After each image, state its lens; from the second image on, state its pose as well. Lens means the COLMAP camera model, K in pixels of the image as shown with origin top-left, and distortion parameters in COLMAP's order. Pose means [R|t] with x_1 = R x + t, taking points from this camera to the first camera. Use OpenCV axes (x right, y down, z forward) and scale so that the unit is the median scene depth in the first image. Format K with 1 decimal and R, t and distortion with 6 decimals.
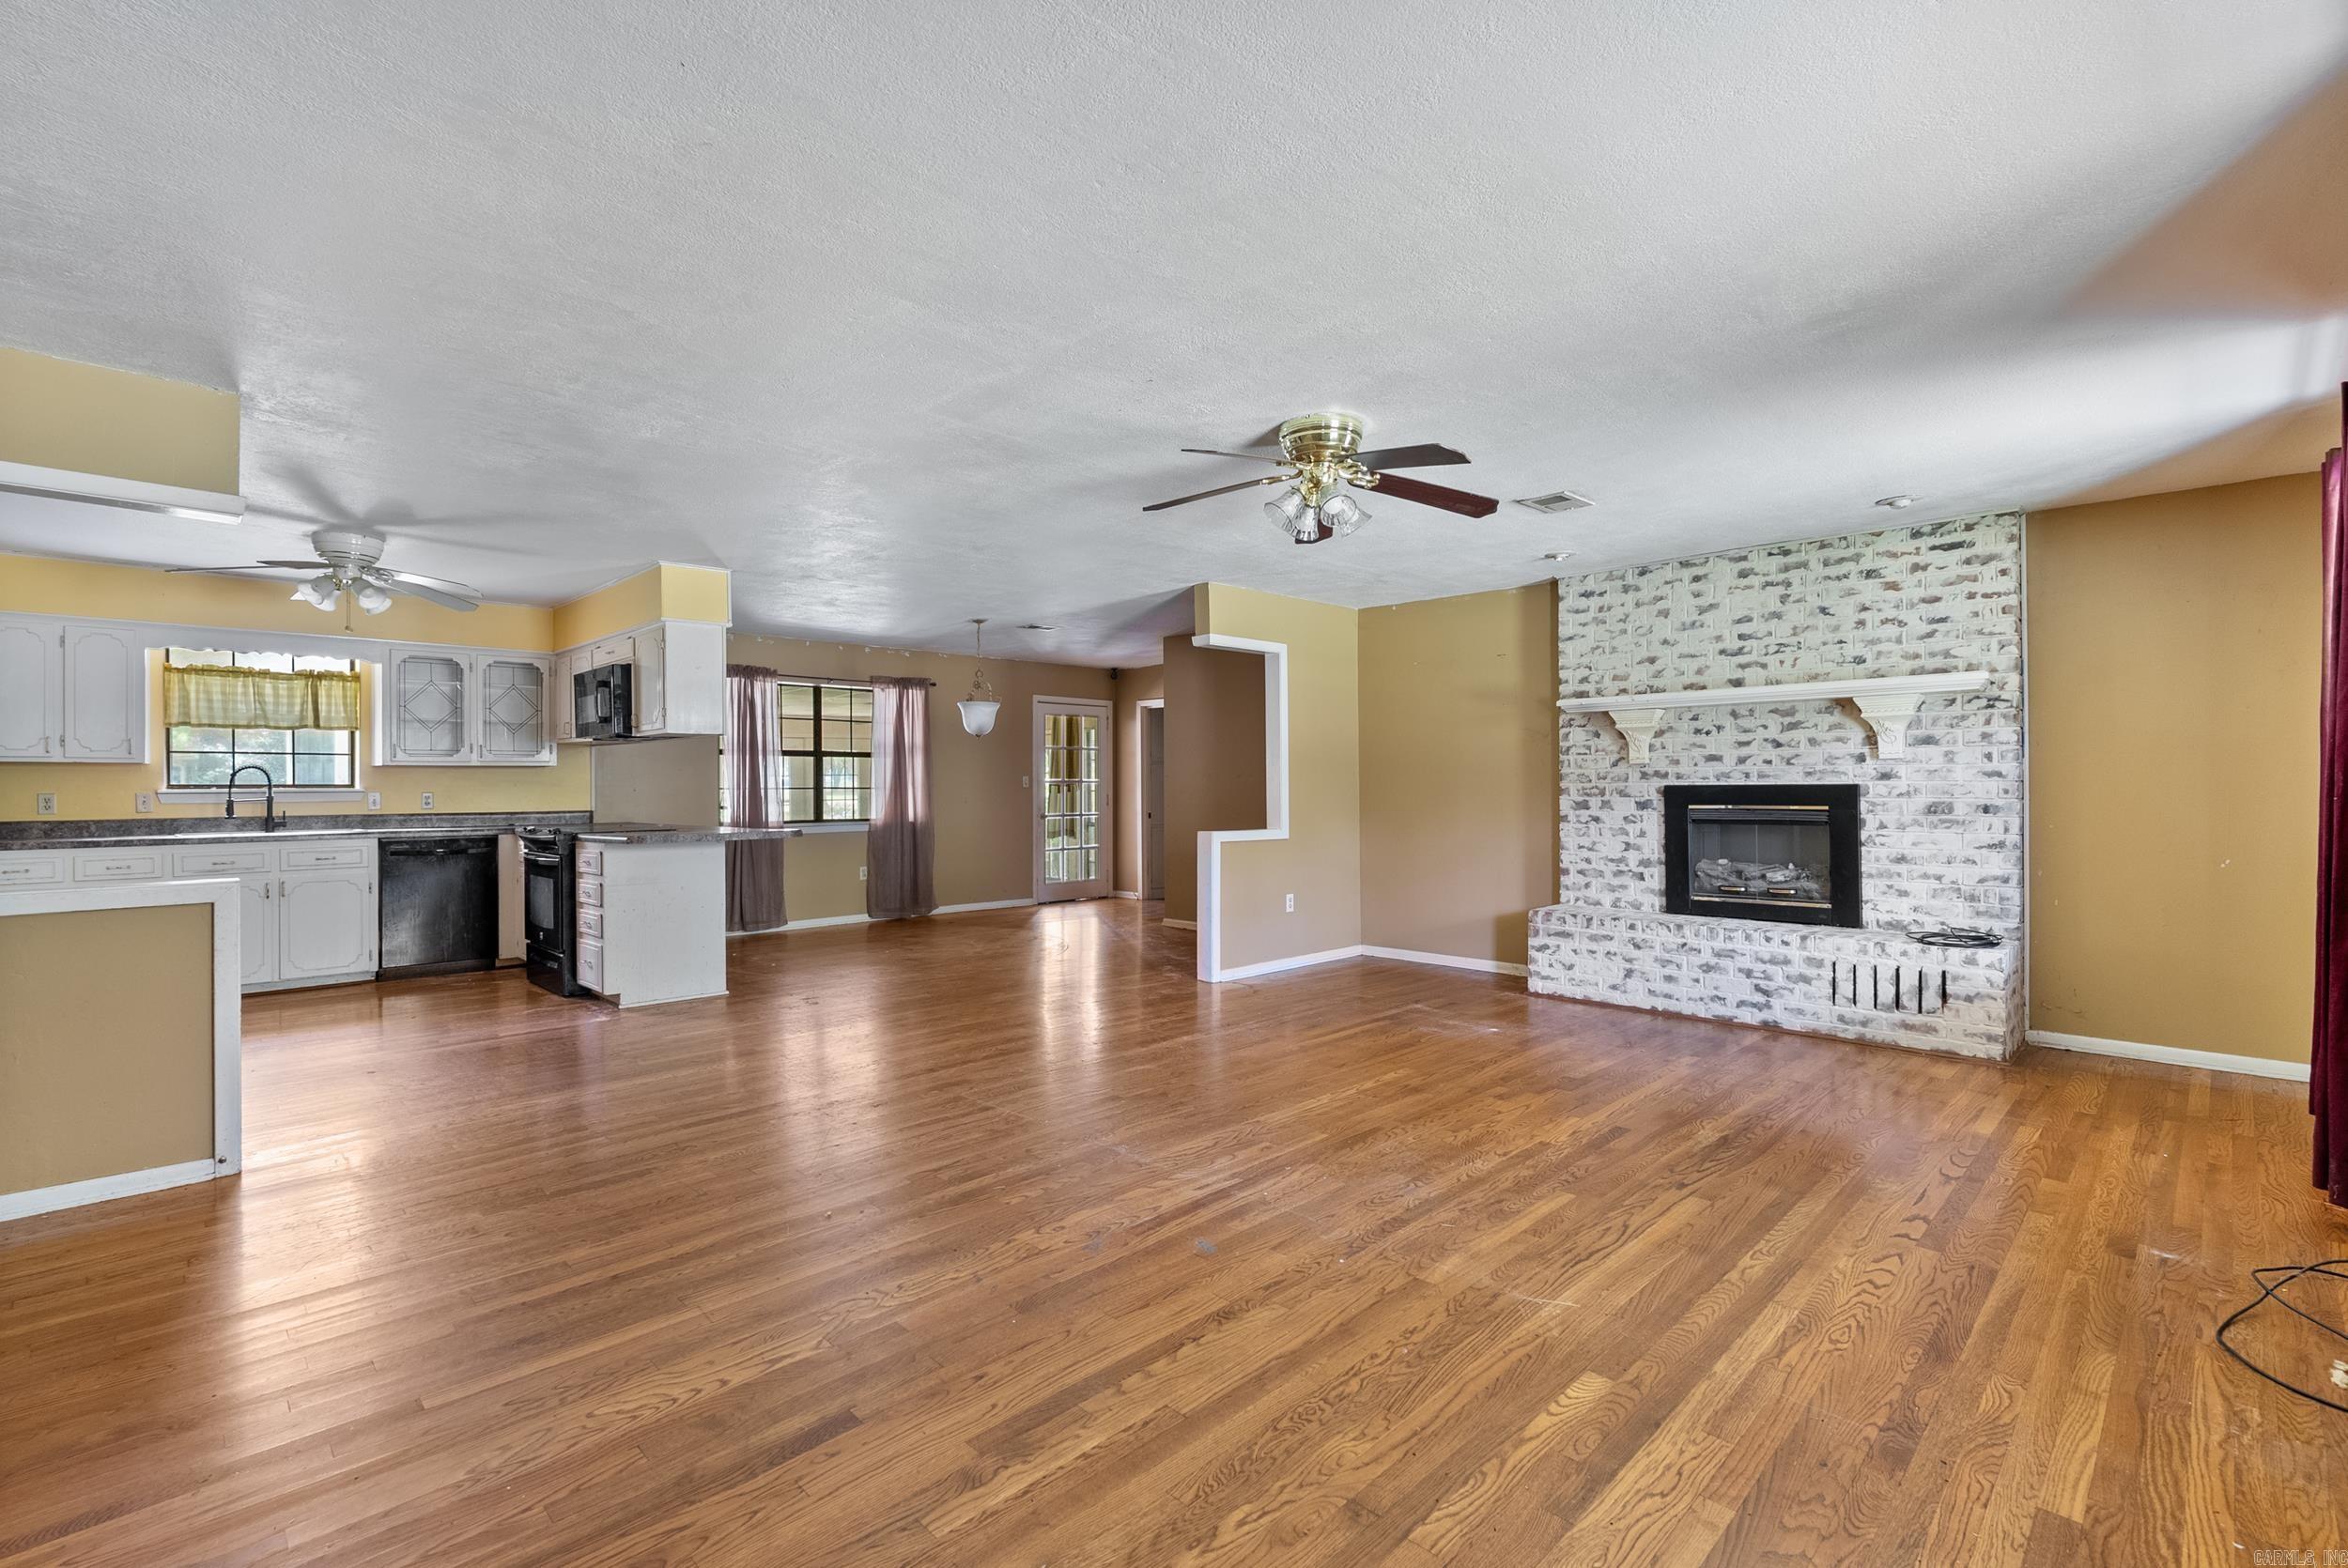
lens RADIAL K [[1042.0, 0, 1185.3], [0, 1042.0, 785.6], [0, 0, 1]] dist [-0.006138, 0.000026]
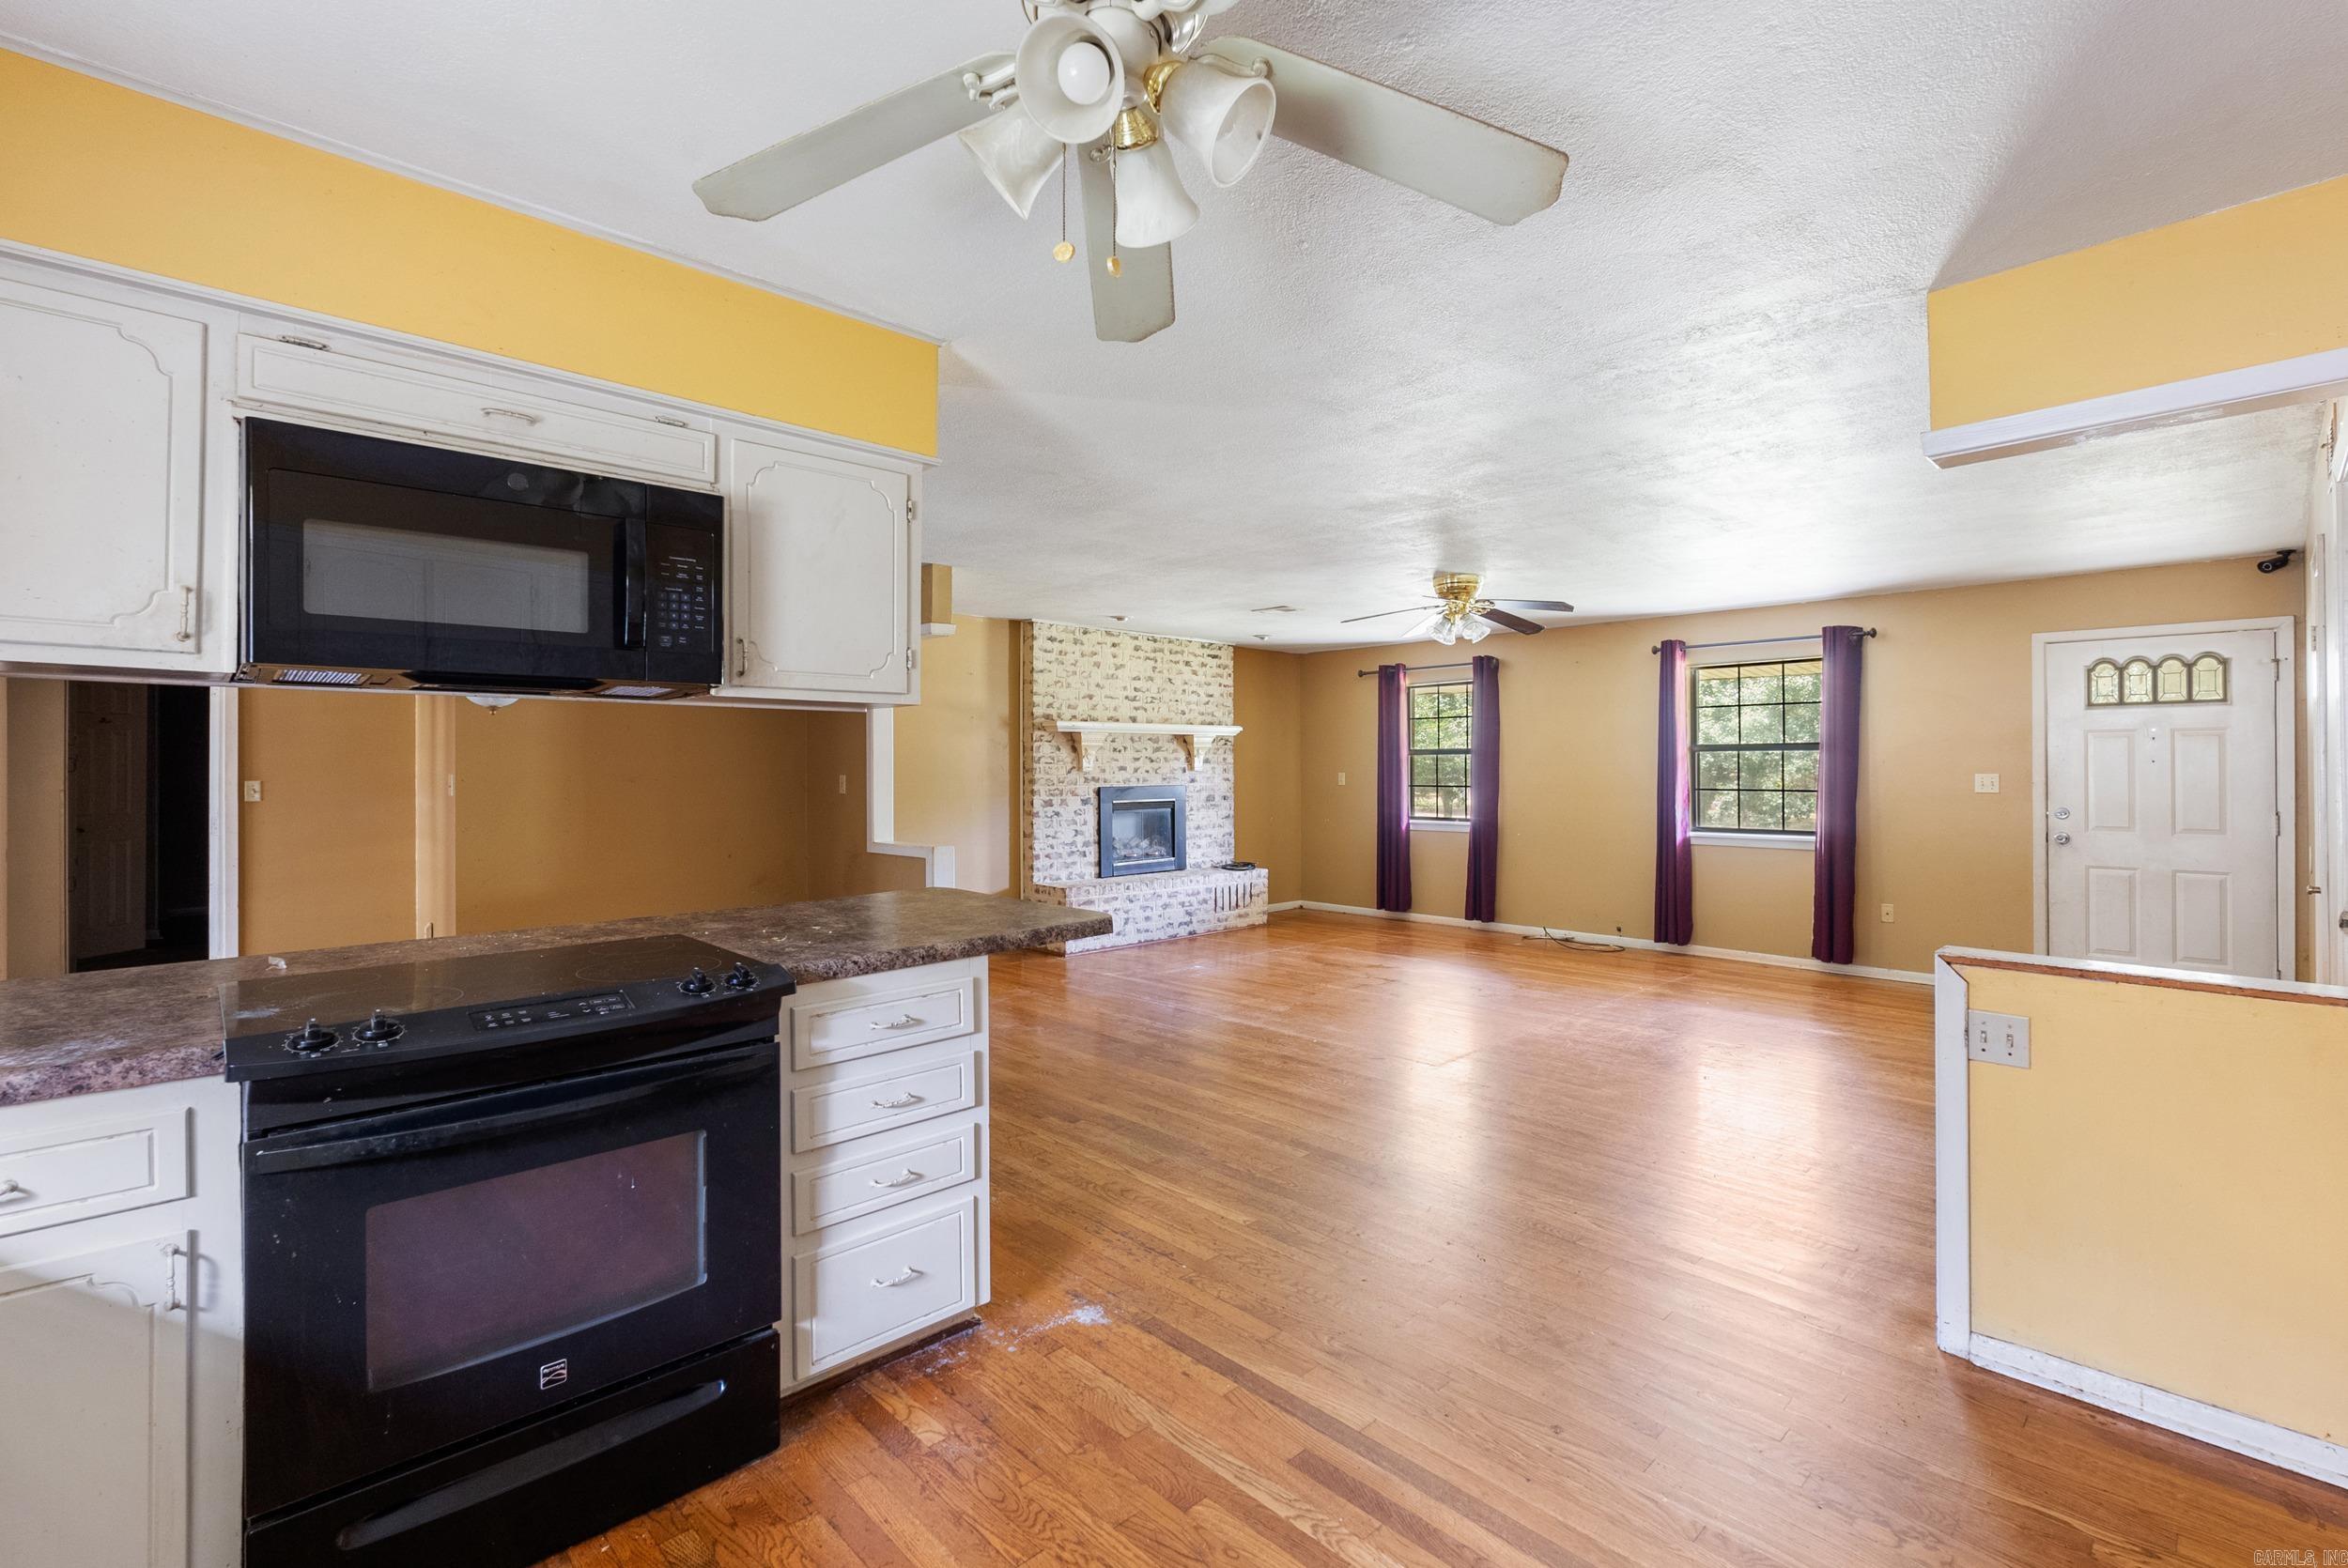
lens RADIAL K [[1042.0, 0, 1169.8], [0, 1042.0, 759.3], [0, 0, 1]] dist [-0.006138, 0.000026]
pose [[0.029778, 0.011811, 0.999487, -1.051284], [0.001082, 0.999929, -0.011848, -0.023562], [-0.999556, 0.001434, 0.029763, 0.958430]]
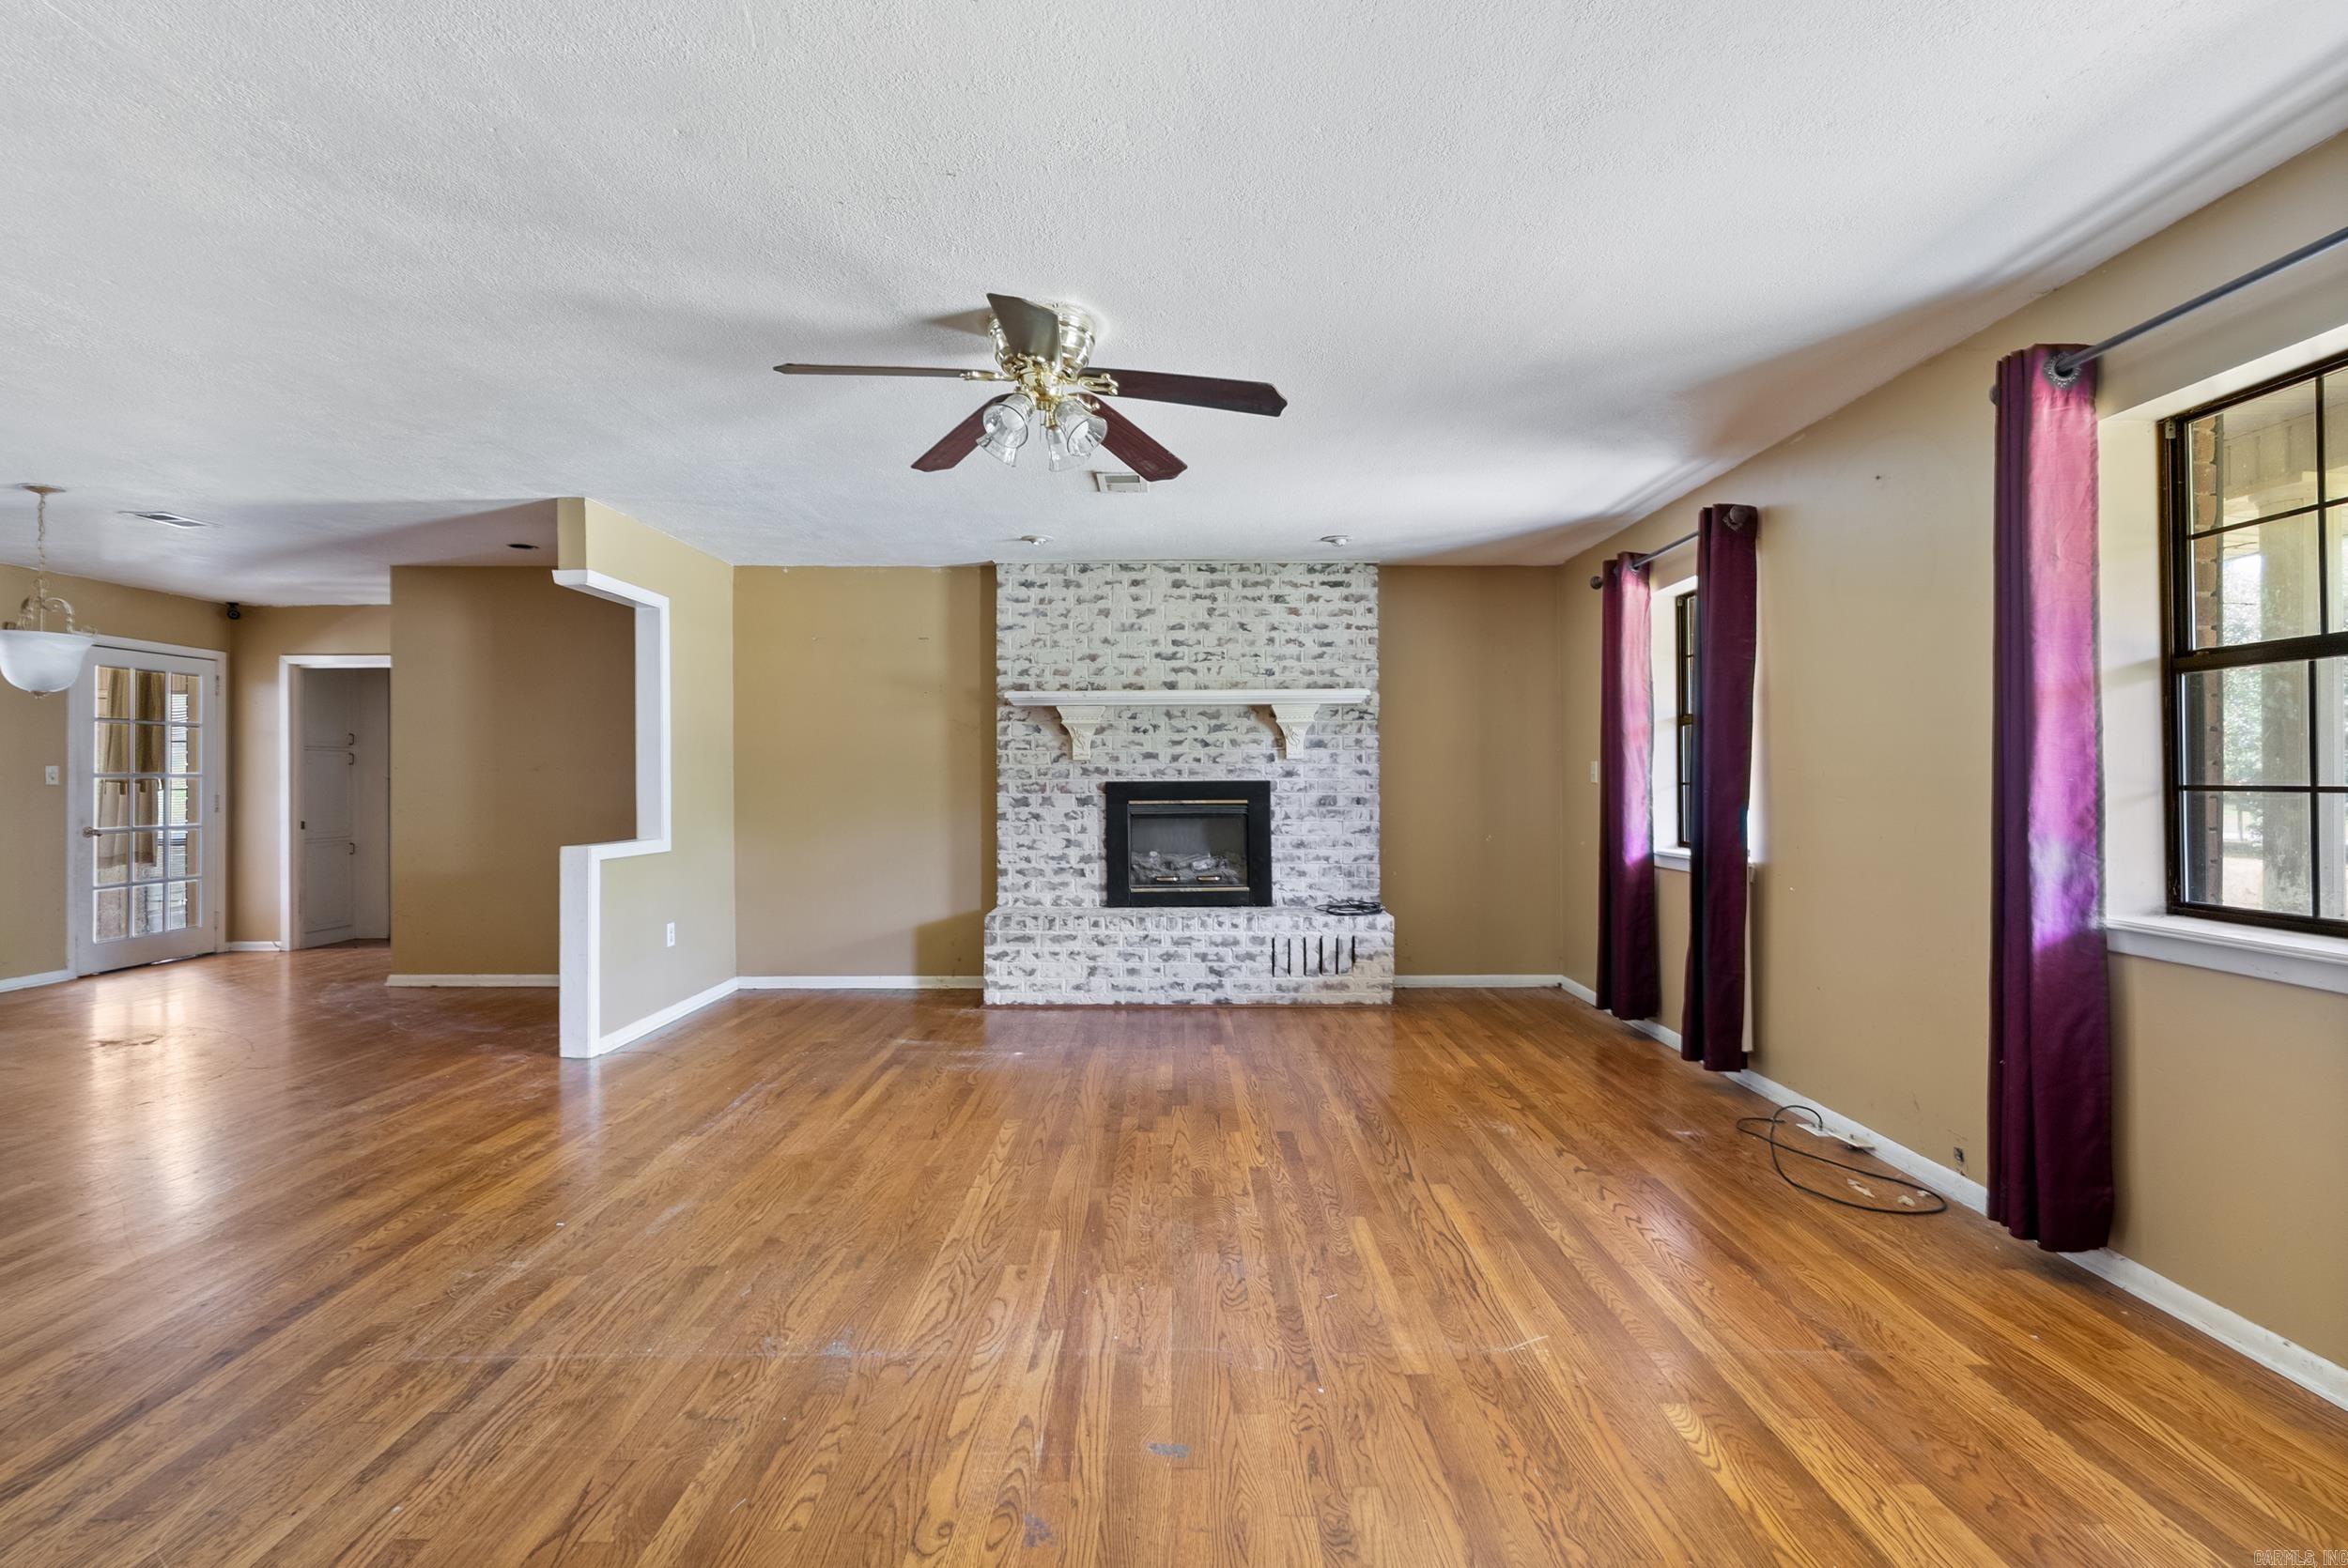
lens RADIAL K [[1042.0, 0, 1172.6], [0, 1042.0, 779.7], [0, 0, 1]] dist [-0.006138, 0.000026]
pose [[0.707447, 0.001135, 0.706765, -0.237528], [-0.000283, 0.999999, -0.001323, -0.001073], [-0.706766, 0.000736, 0.707447, 0.258243]]
